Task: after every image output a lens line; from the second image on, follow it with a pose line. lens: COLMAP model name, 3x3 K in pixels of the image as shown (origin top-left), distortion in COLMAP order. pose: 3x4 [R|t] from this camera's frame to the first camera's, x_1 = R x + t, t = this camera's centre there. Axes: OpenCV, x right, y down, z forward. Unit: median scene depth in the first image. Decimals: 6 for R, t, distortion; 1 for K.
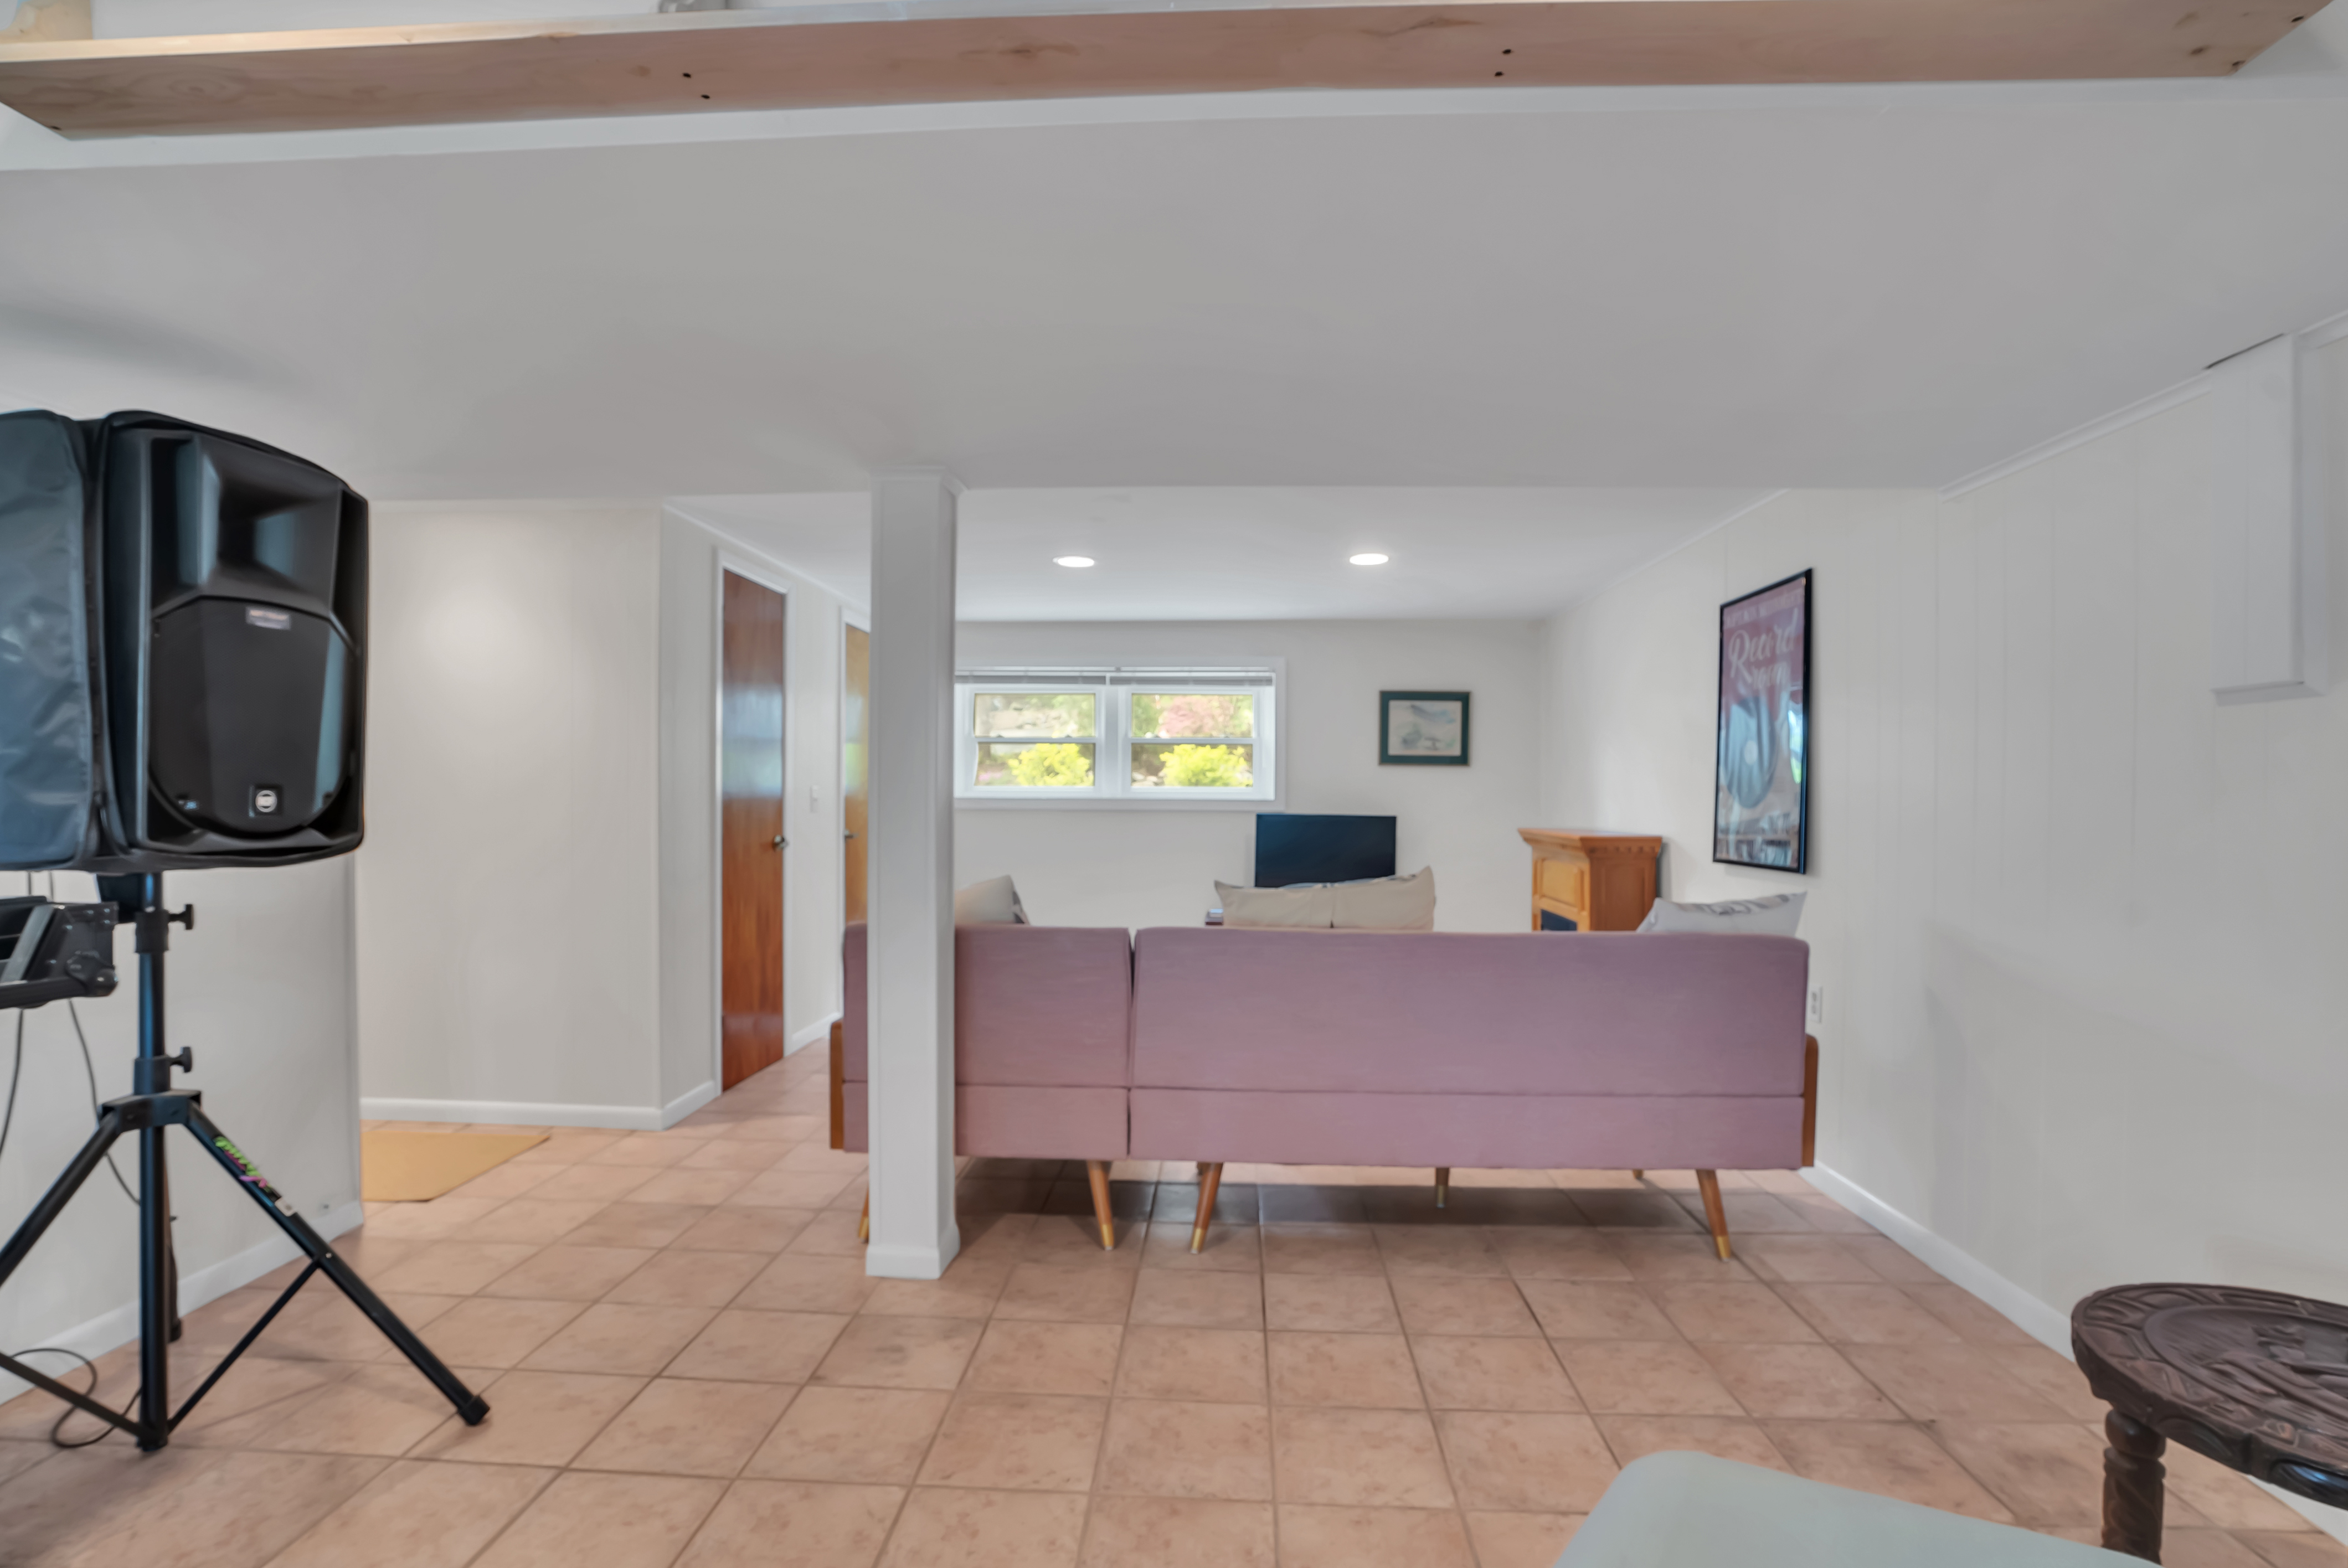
lens RADIAL K [[1099.0, 0, 1165.8], [0, 1099.0, 795.5], [0, 0, 1]] dist [-0.001577, -0.000075]
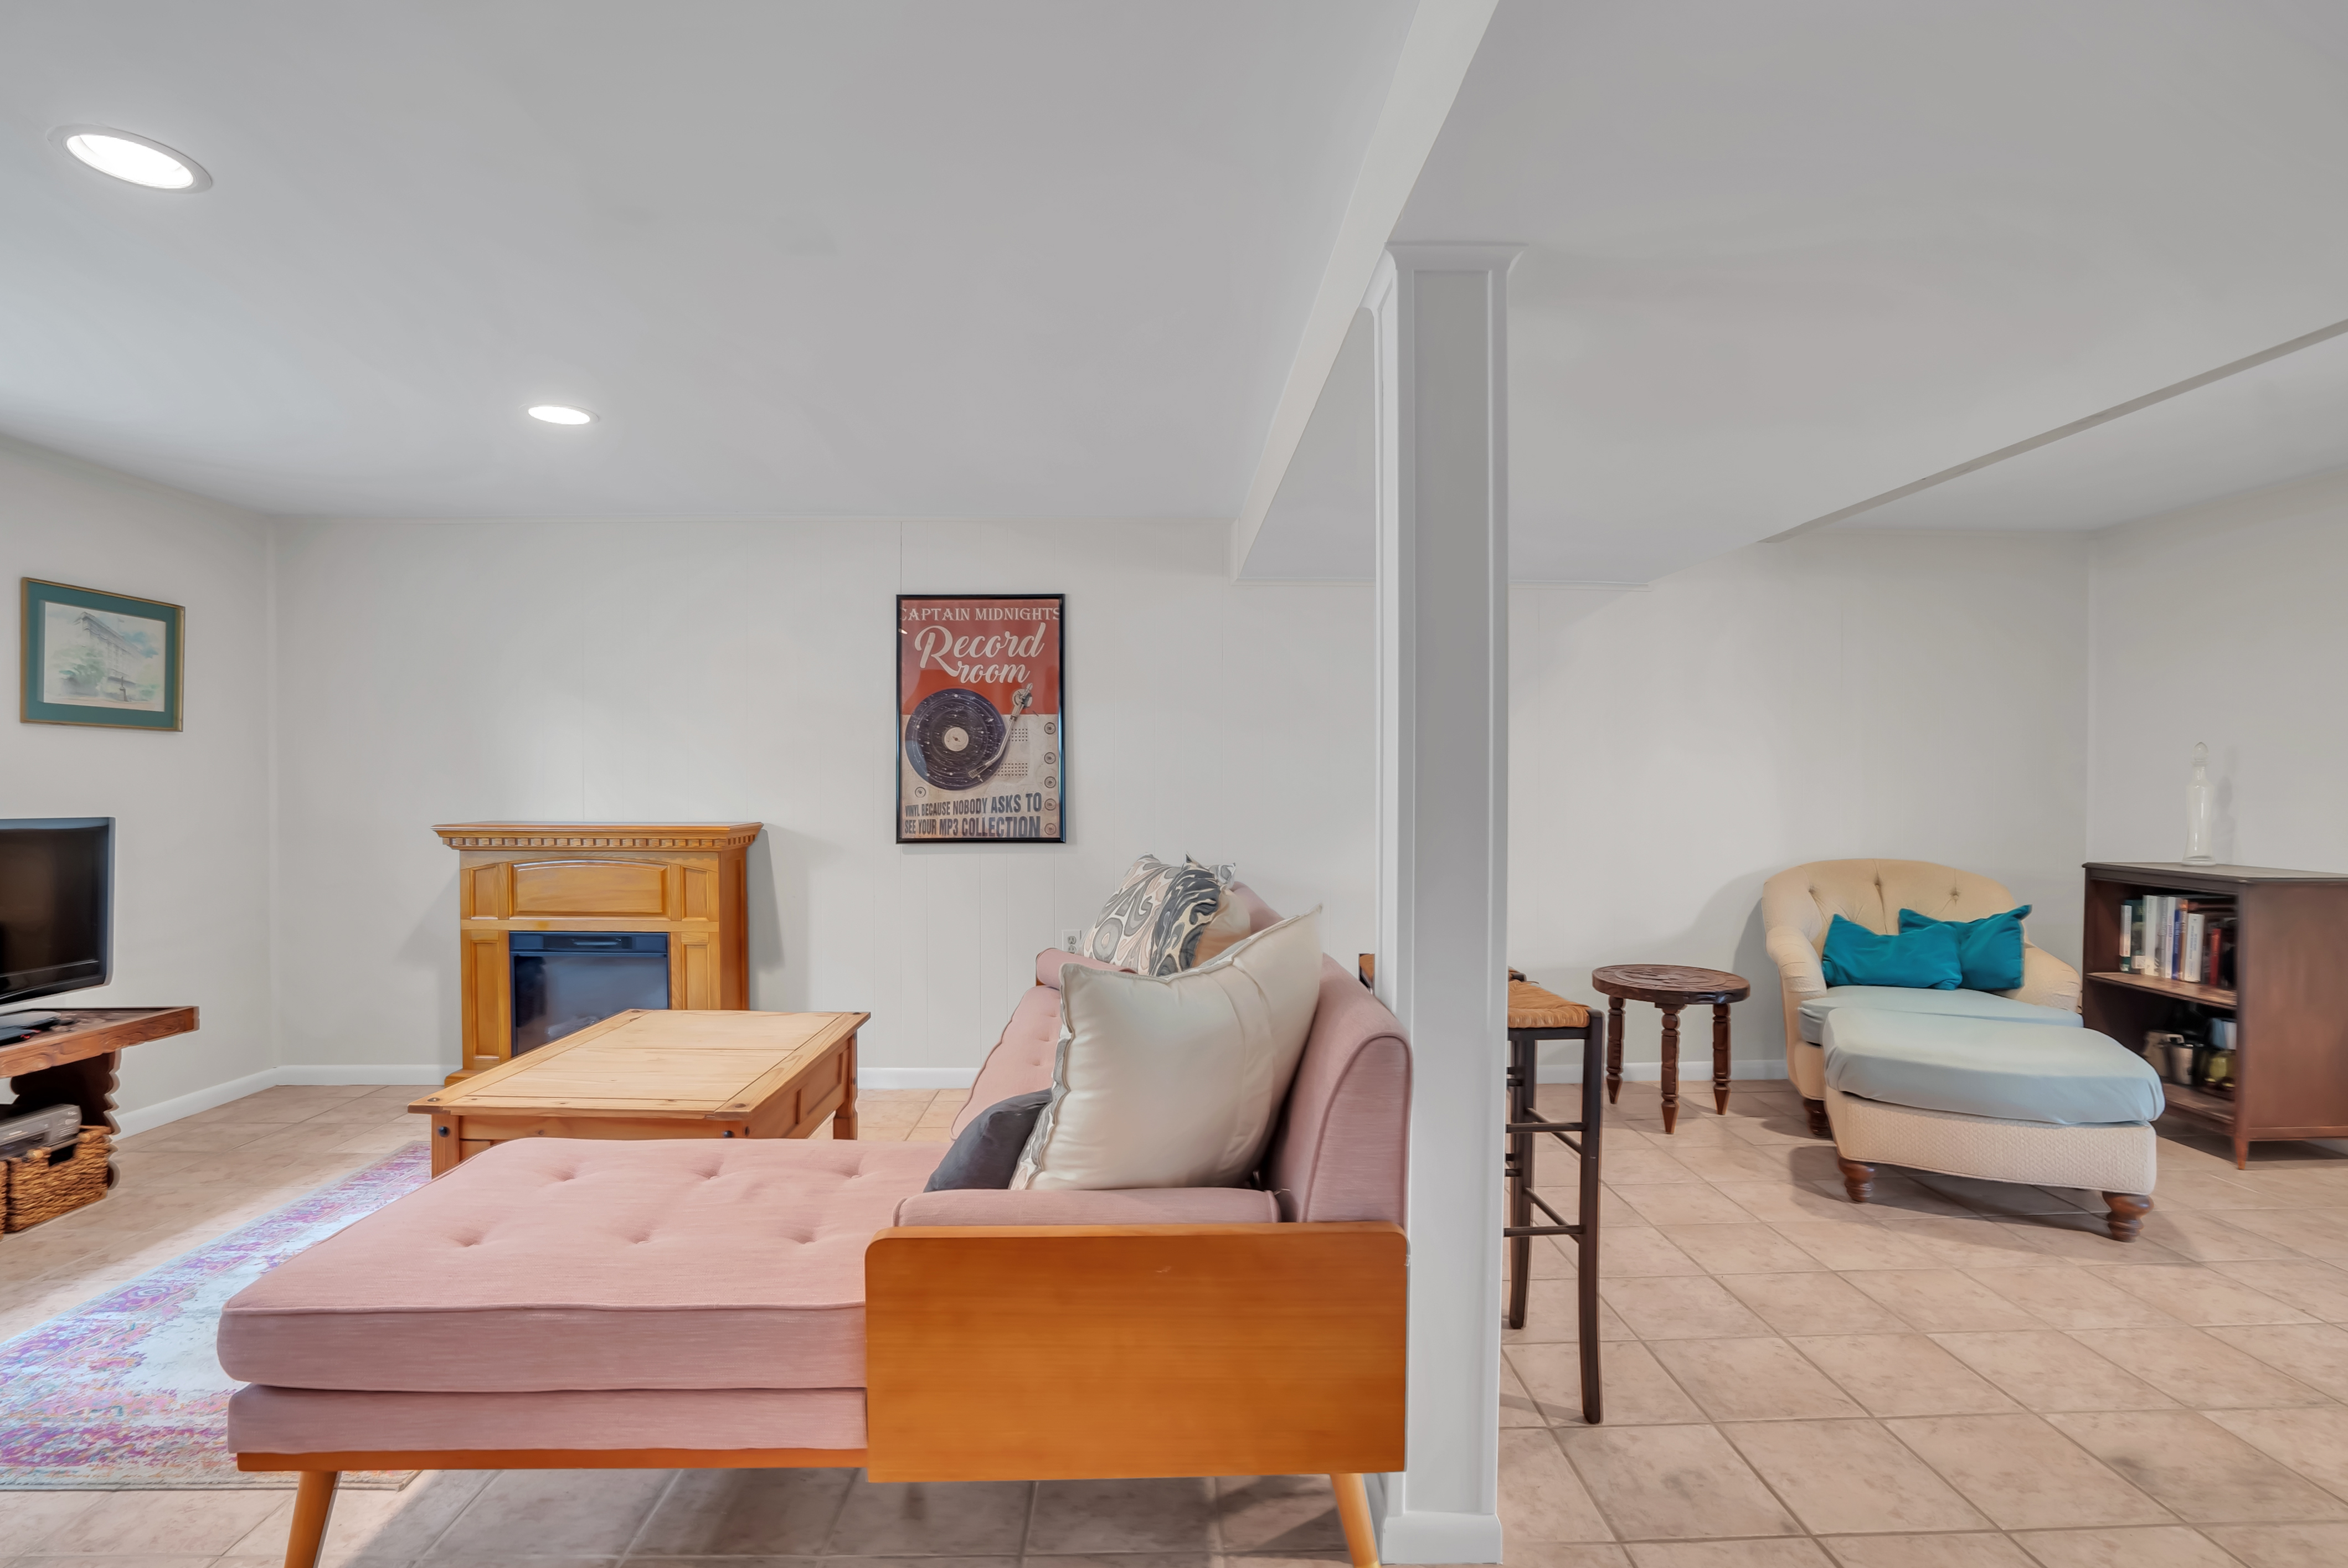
lens RADIAL K [[1099.0, 0, 1165.0], [0, 1099.0, 783.4], [0, 0, 1]] dist [-0.001577, -0.000075]
pose [[-0.072758, -0.013467, 0.997259, -0.359533], [-0.002508, 0.999908, 0.013319, -0.007427], [-0.997346, -0.001532, -0.072786, 0.506448]]
